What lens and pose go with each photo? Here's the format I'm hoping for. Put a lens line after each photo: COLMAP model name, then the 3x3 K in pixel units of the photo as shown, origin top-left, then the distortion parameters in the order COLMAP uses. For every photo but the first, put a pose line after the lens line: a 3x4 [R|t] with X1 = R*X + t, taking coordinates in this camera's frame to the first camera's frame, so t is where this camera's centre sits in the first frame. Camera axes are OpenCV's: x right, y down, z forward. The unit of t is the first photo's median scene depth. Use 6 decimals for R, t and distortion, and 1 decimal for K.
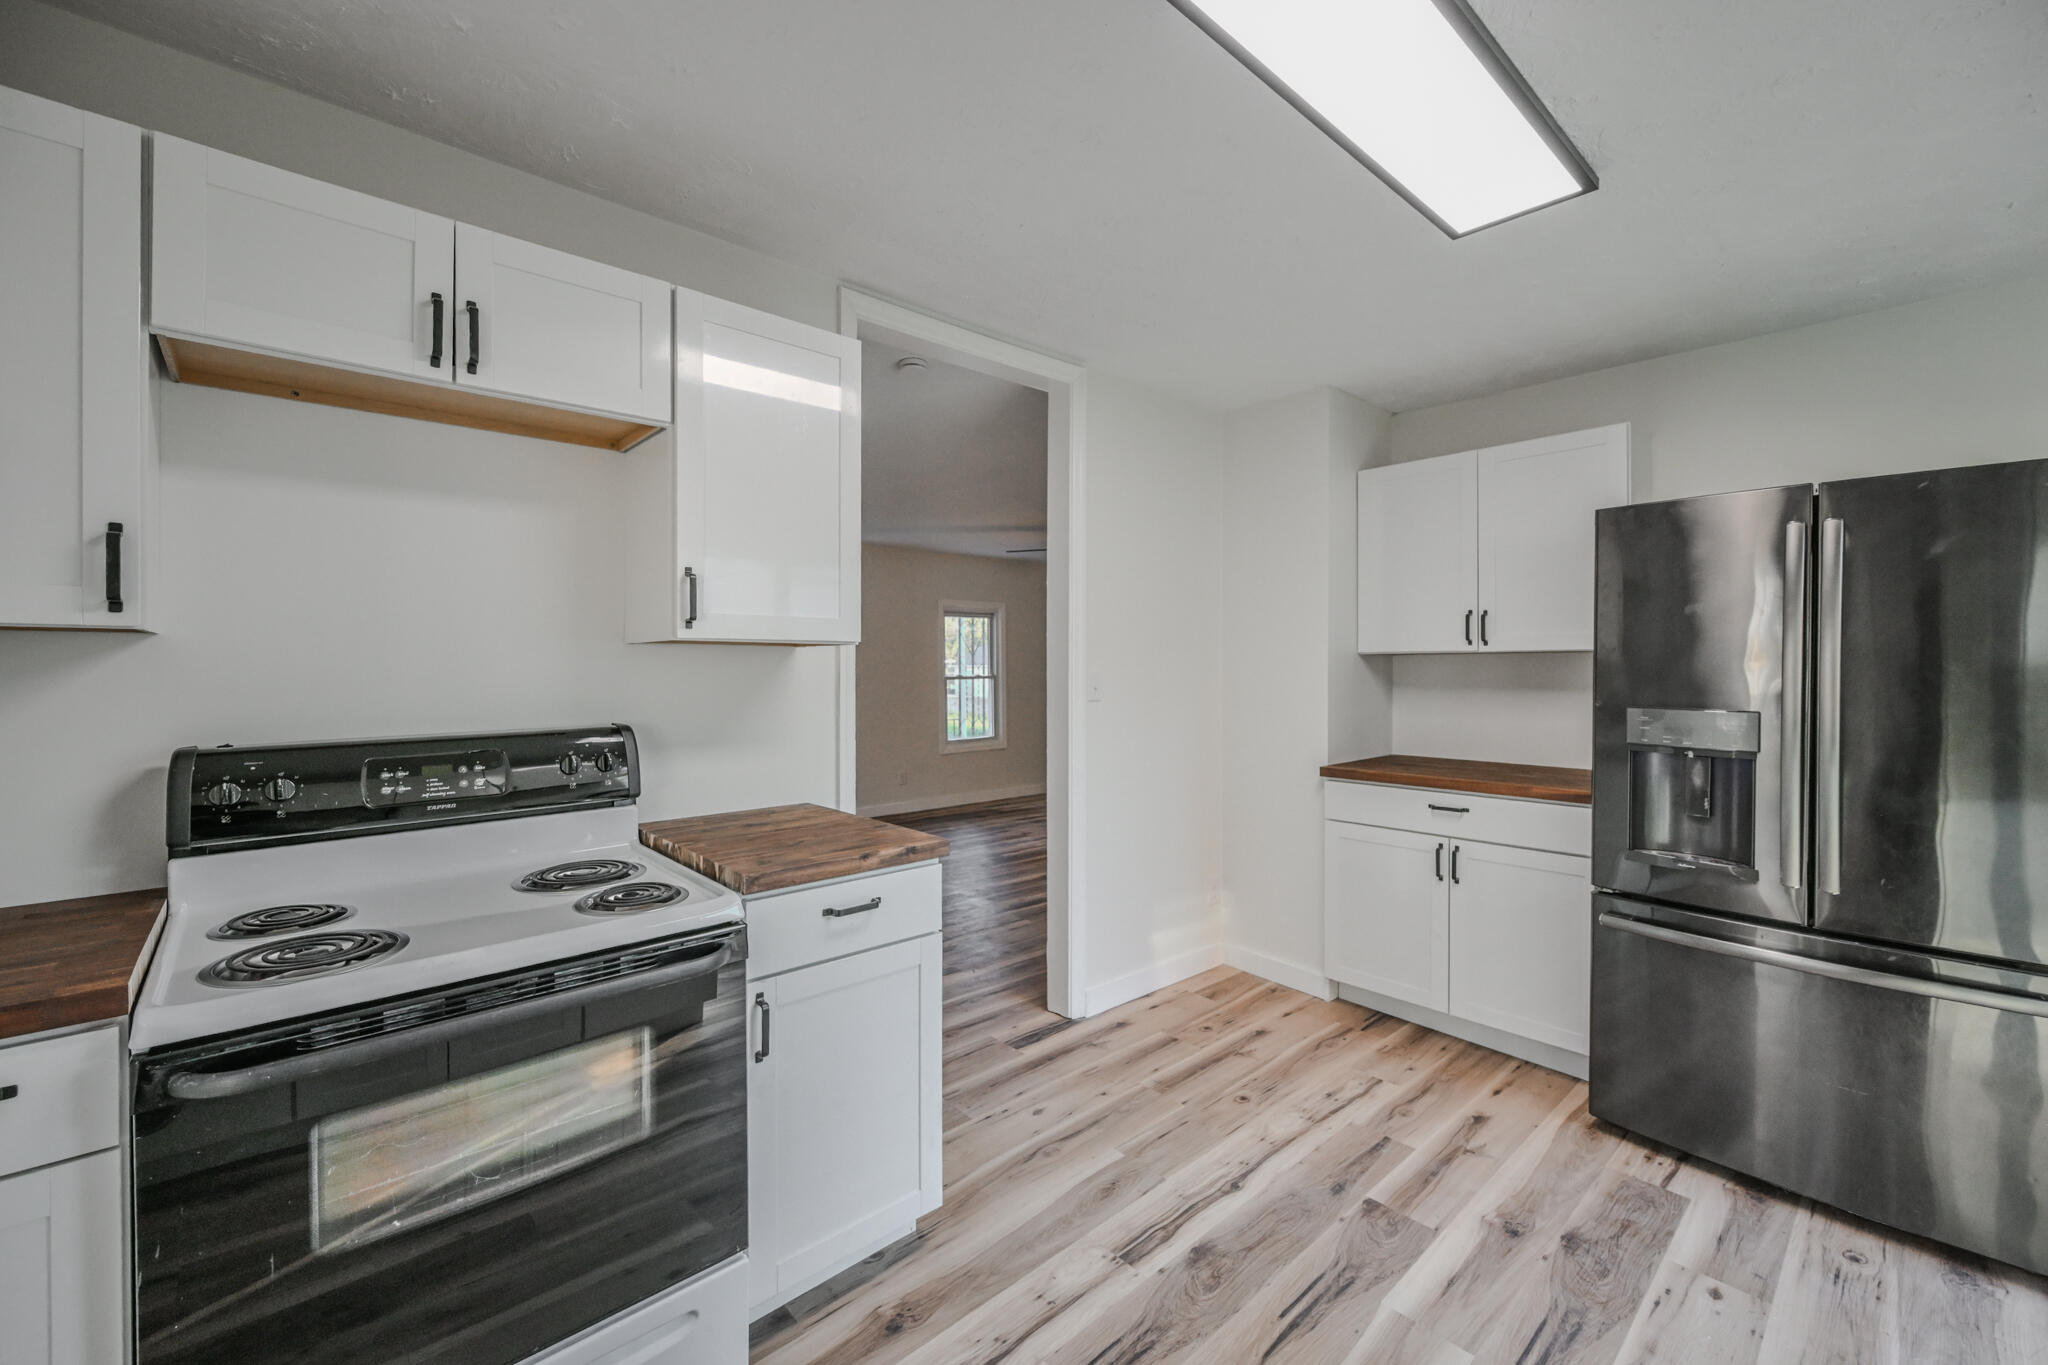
lens RADIAL K [[862.5, 0, 944.3], [0, 862.5, 678.6], [0, 0, 1]] dist [-0.002372, 0.000052]
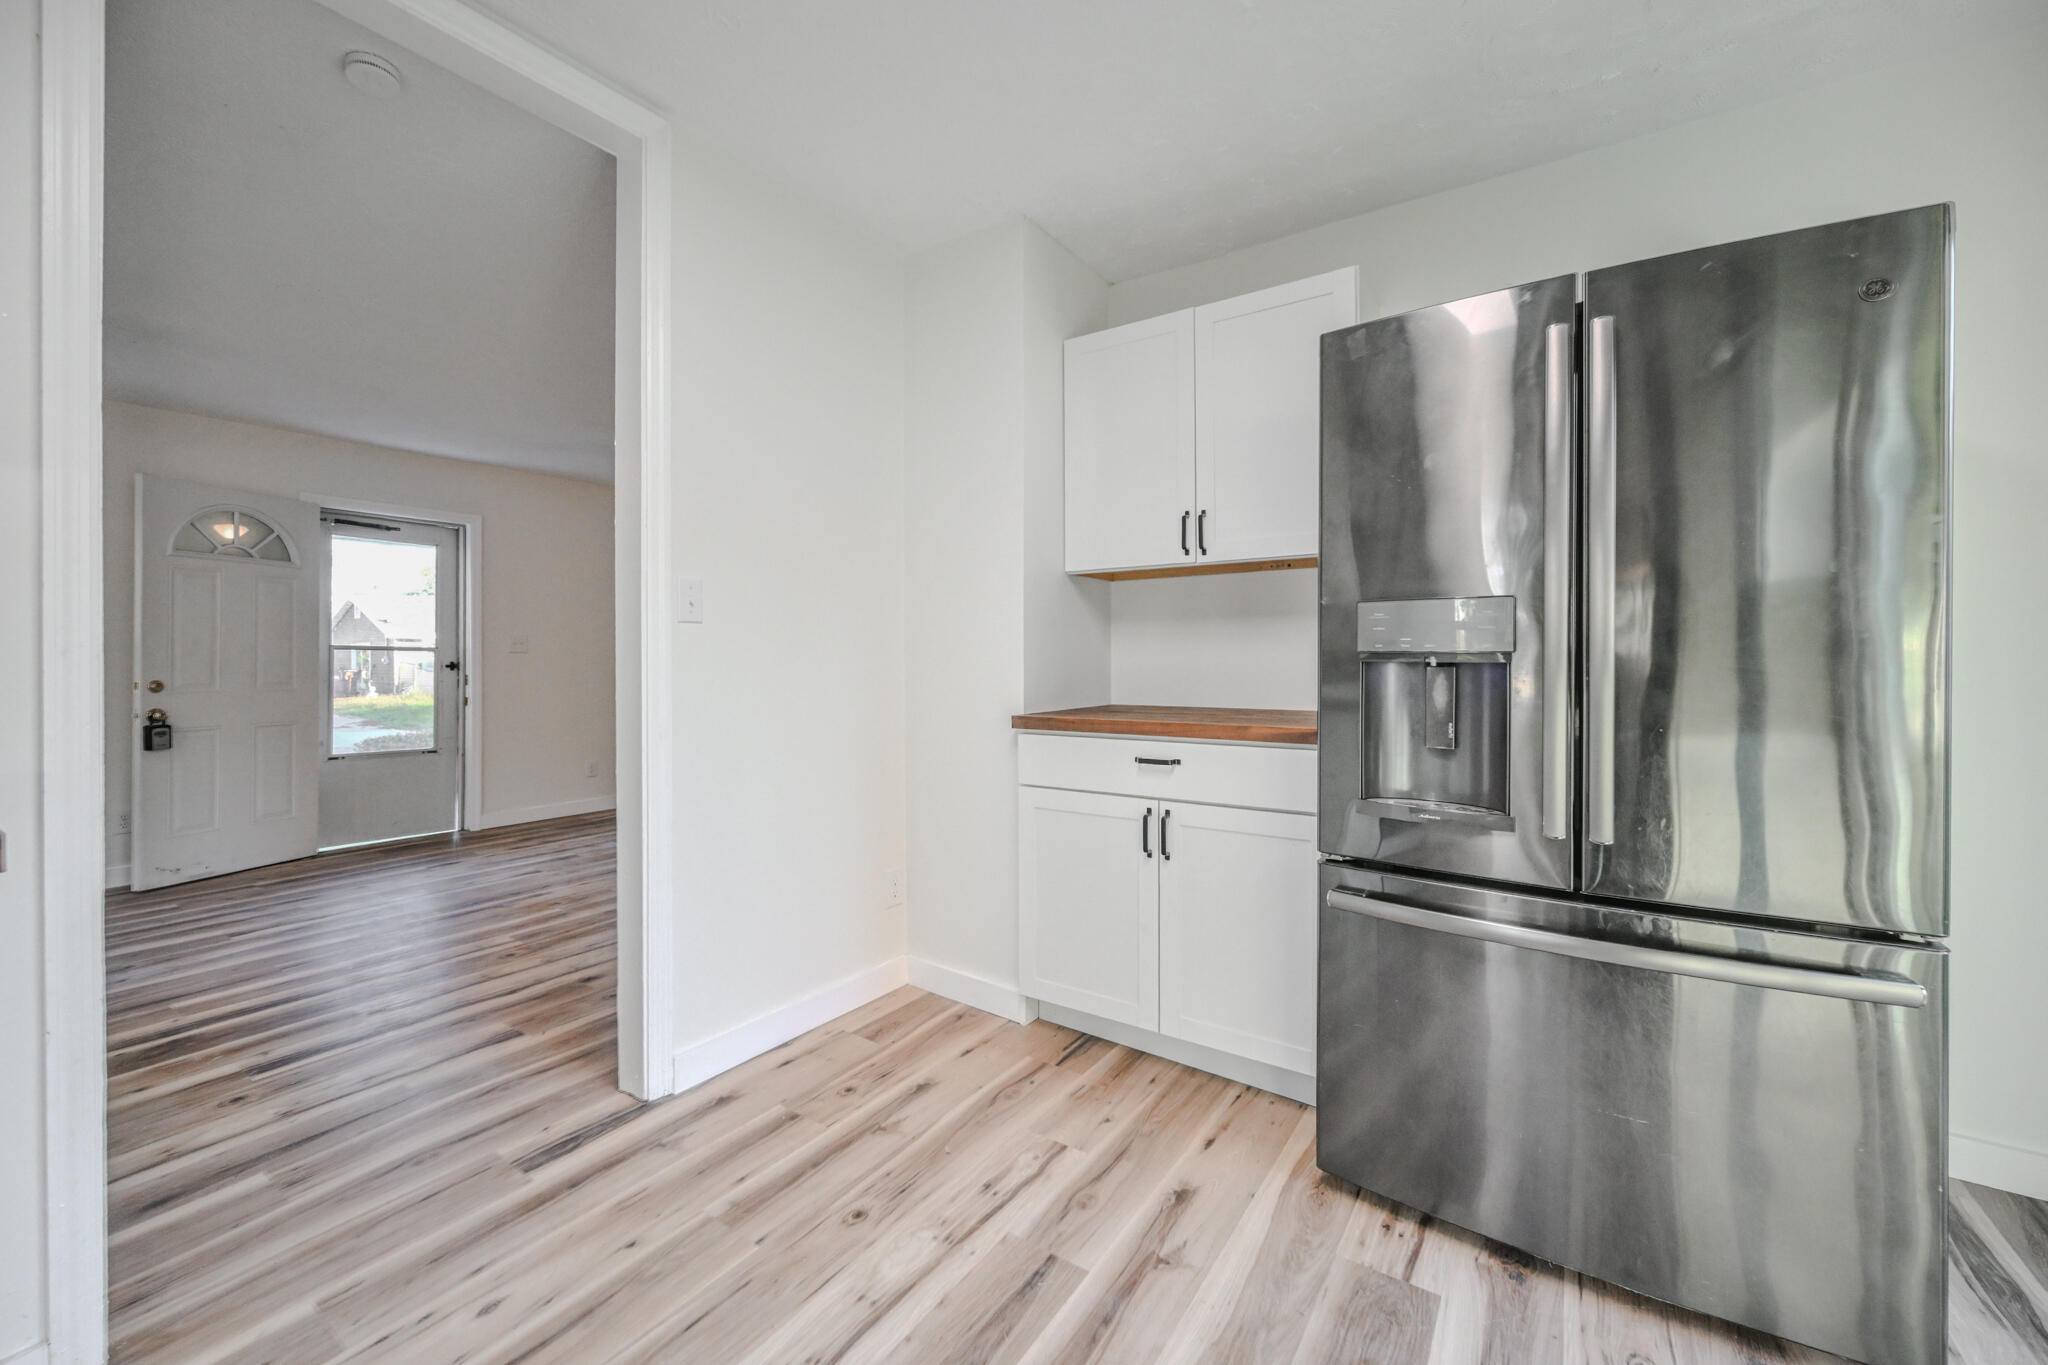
lens RADIAL K [[794.2, 0, 1033.8], [0, 794.2, 681.4], [0, 0, 1]] dist [0.002557, 0.000483]
pose [[0.958192, 0.001908, 0.286120, 0.297833], [0.000792, 0.999956, -0.009321, 0.092369], [-0.286125, 0.009158, 0.958149, 0.383153]]
